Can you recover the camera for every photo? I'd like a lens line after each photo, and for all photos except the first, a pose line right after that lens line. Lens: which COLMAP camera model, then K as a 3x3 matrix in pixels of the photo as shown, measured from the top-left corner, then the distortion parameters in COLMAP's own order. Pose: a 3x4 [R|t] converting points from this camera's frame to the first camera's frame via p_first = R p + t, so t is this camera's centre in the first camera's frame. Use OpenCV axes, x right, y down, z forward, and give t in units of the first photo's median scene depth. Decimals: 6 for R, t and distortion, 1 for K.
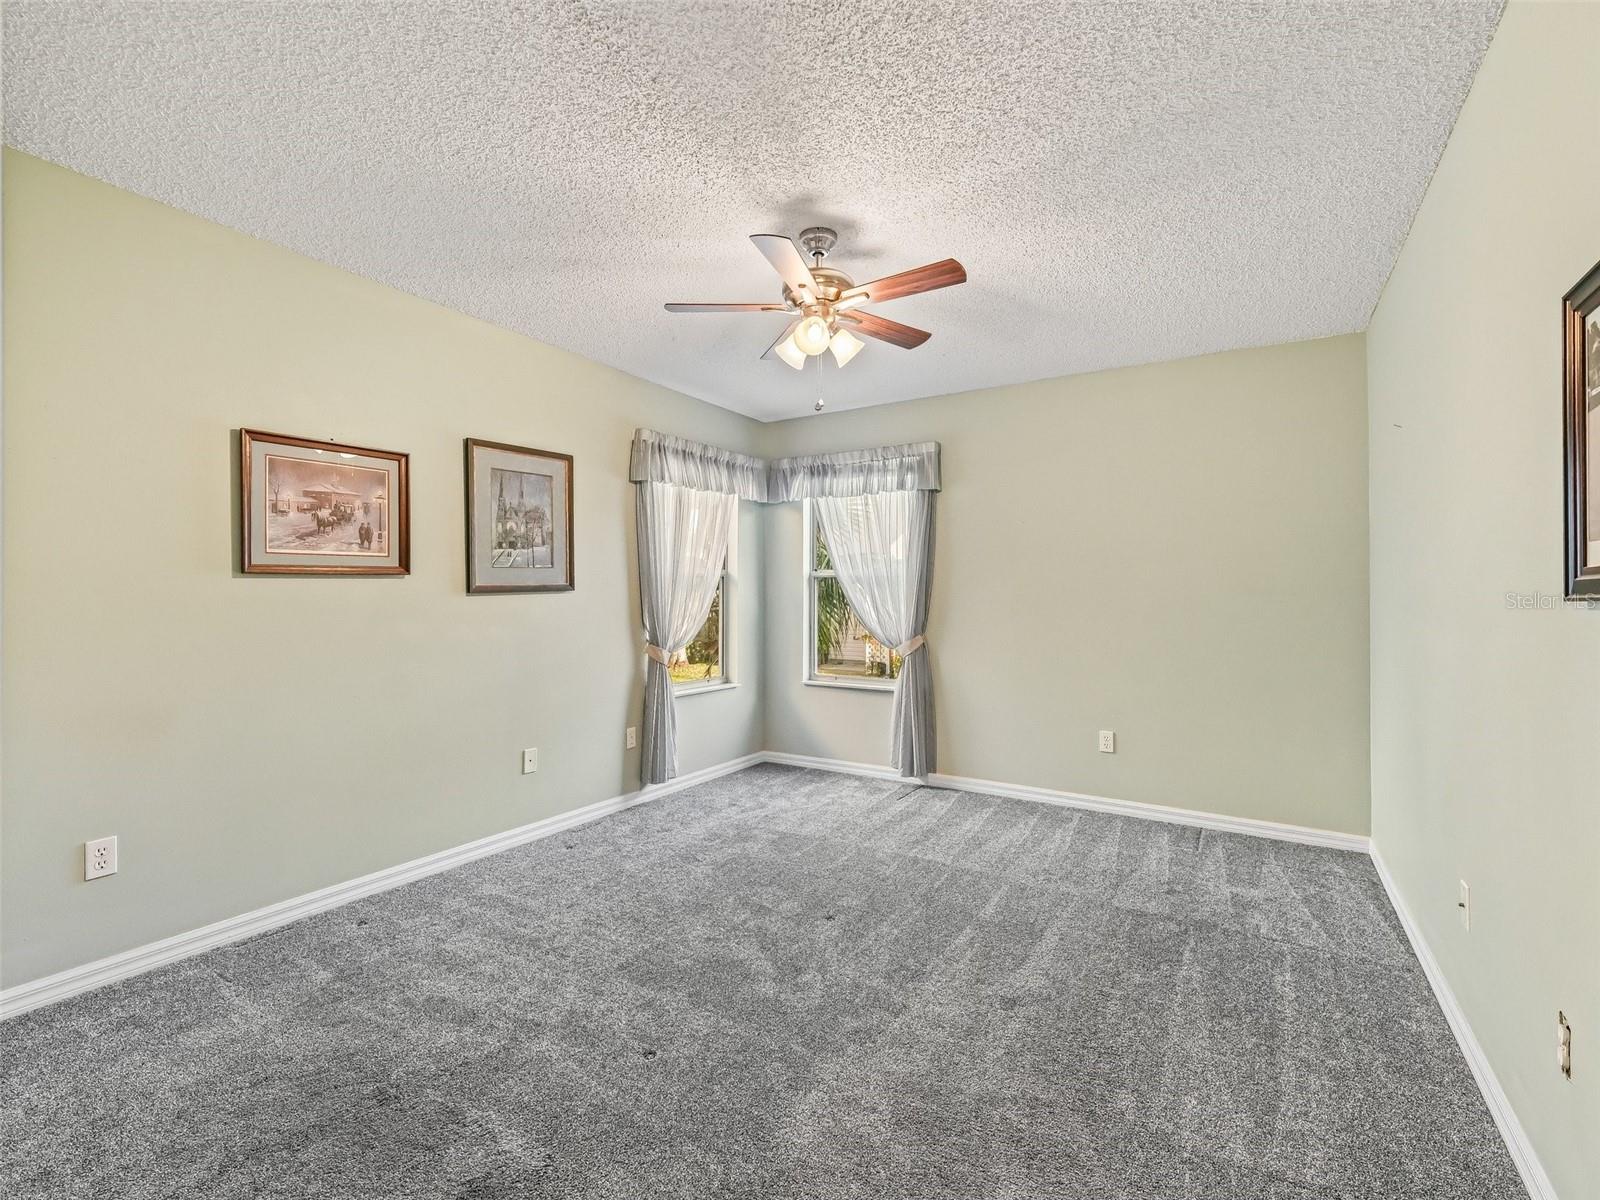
lens RADIAL K [[725.7, 0, 798.2], [0, 725.7, 591.2], [0, 0, 1]] dist [0.016862, -0.004900]
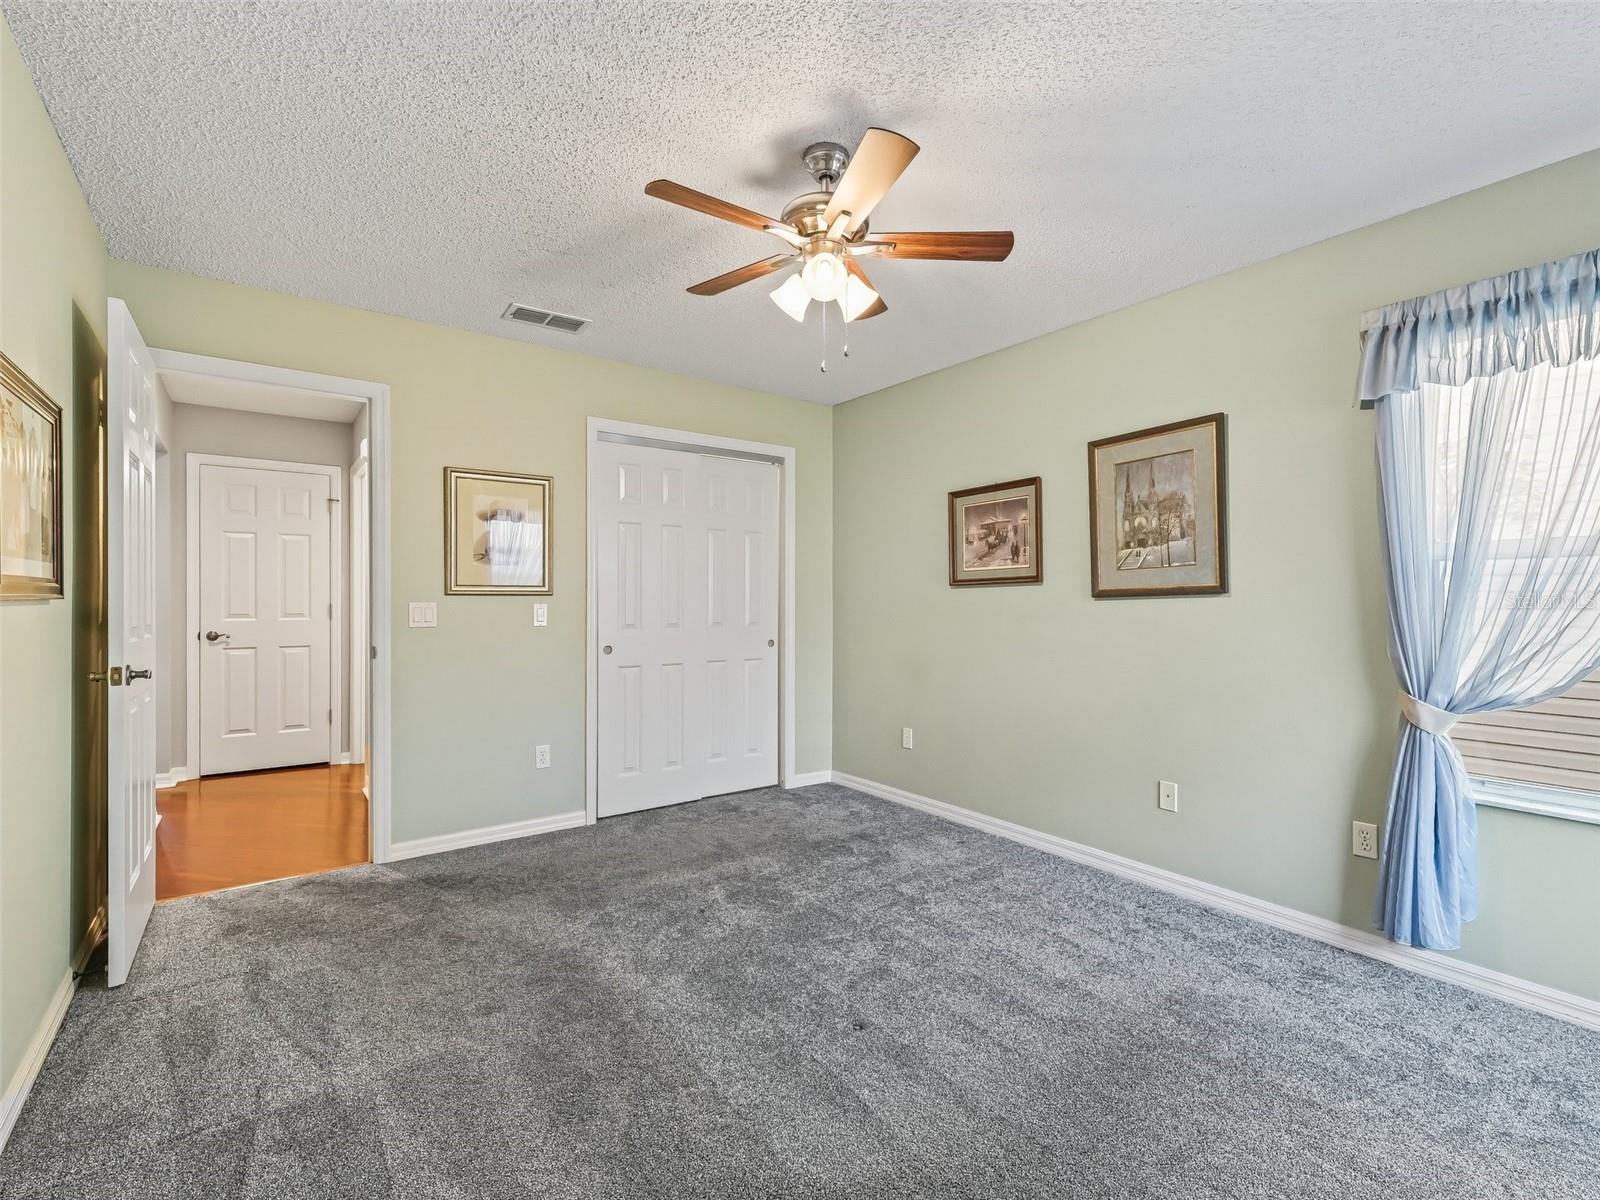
lens RADIAL K [[725.7, 0, 797.8], [0, 725.7, 604.2], [0, 0, 1]] dist [0.016862, -0.004900]
pose [[-0.367910, 0.002765, -0.929857, 0.600725], [0.002509, 0.999995, 0.001981, 0.008449], [0.929858, -0.001604, -0.367915, 0.955623]]
